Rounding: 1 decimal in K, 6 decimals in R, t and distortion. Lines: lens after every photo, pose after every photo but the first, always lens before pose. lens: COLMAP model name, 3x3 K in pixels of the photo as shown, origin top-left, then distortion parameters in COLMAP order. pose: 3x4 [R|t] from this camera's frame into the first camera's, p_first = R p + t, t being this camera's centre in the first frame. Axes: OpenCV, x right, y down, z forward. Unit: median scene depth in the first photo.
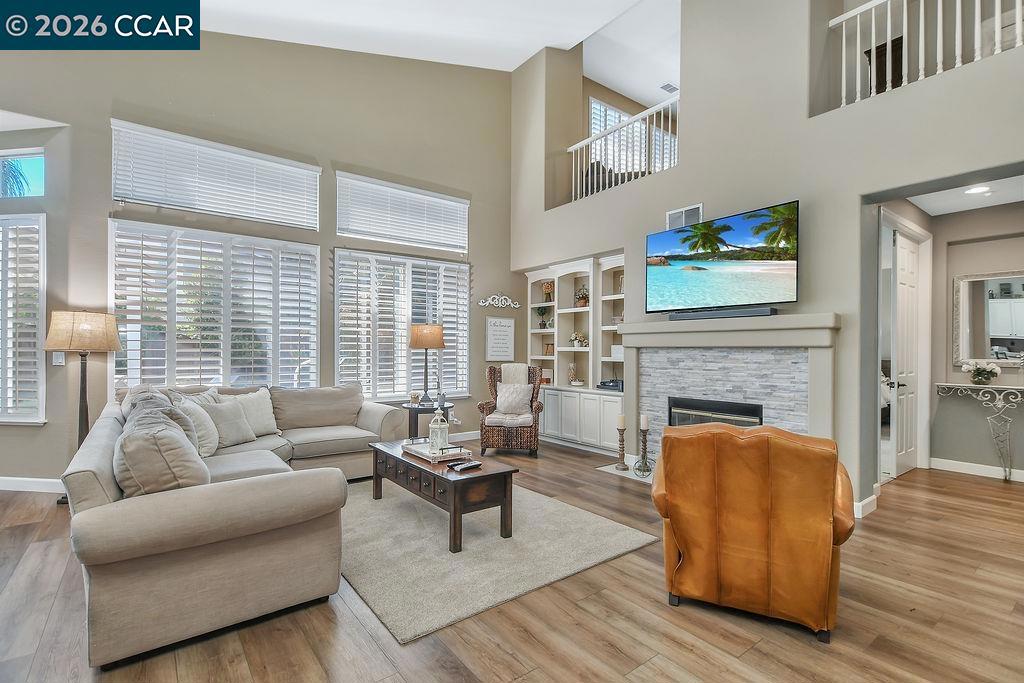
lens RADIAL K [[485.4, 0, 491.9], [0, 485.4, 353.0], [0, 0, 1]] dist [0.001419, -0.001014]
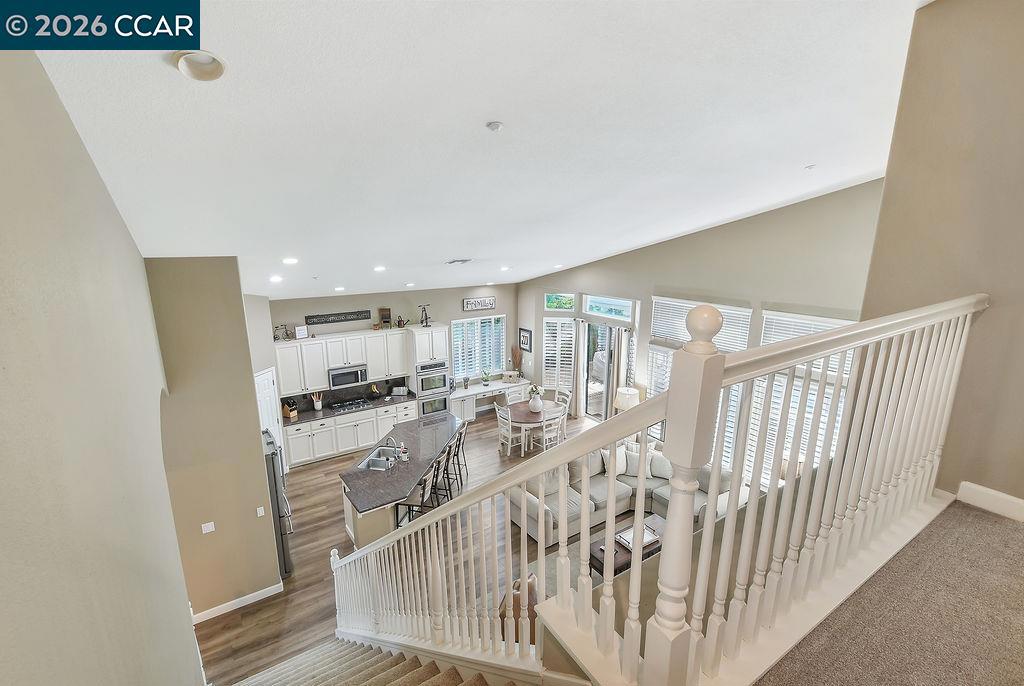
lens RADIAL K [[484.0, 0, 505.4], [0, 484.0, 321.8], [0, 0, 1]] dist [-0.000511, 0.000004]
pose [[-0.064457, 0.182374, -0.981114, 1.046648], [-0.001795, 0.983136, 0.182868, -0.616259], [0.997919, 0.013548, -0.063042, 0.427209]]
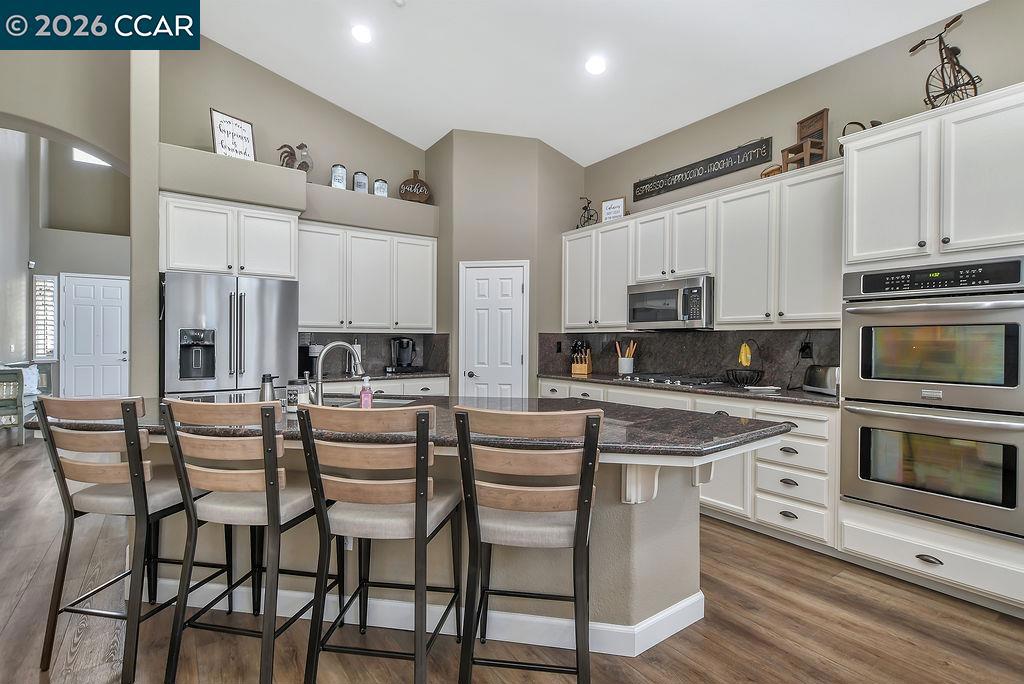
lens RADIAL K [[475.7, 0, 496.8], [0, 475.7, 342.0], [0, 0, 1]] dist [0.000803, -0.005180]
pose [[-0.999011, -0.003237, 0.044335, -0.480667], [-0.002925, 0.999971, 0.007096, -0.008717], [-0.044357, 0.006960, -0.998992, 0.464446]]
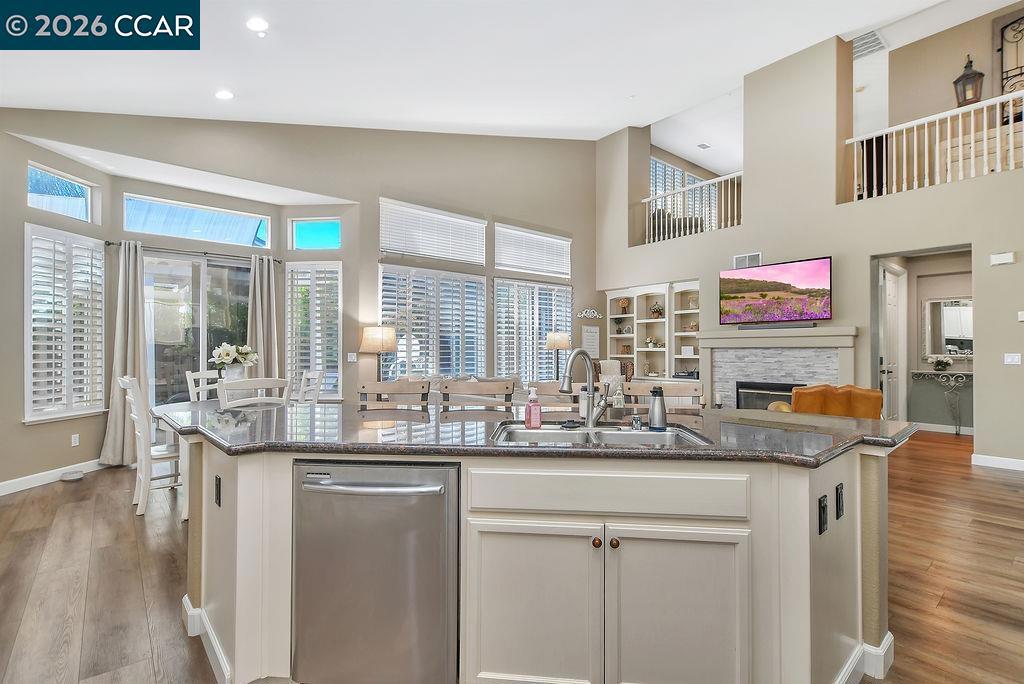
lens RADIAL K [[463.9, 0, 507.2], [0, 463.9, 351.3], [0, 0, 1]] dist [0.000283, -0.000427]
pose [[0.999073, -0.005784, 0.042655, -0.376518], [0.006013, 0.999968, -0.005232, 0.002236], [-0.042623, 0.005484, 0.999076, -0.361722]]
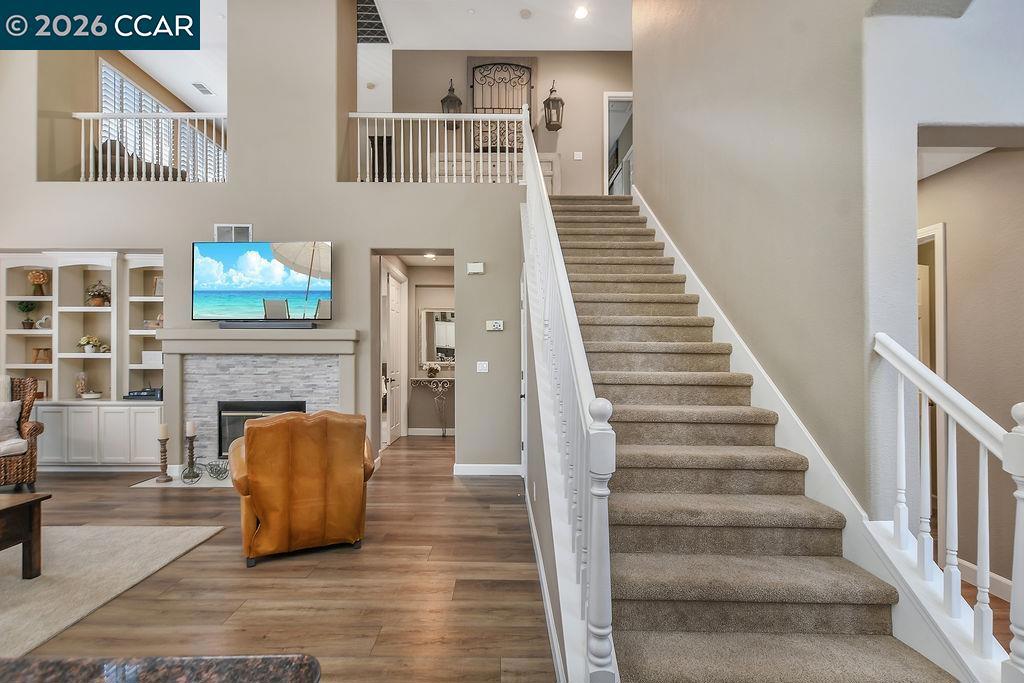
lens RADIAL K [[475.4, 0, 498.2], [0, 475.4, 355.5], [0, 0, 1]] dist [0.041802, -0.017097]
pose [[0.601182, -0.001097, 0.799111, -0.097297], [0.005822, 0.999979, -0.003007, -0.001592], [-0.799091, 0.006460, 0.601176, -0.100160]]
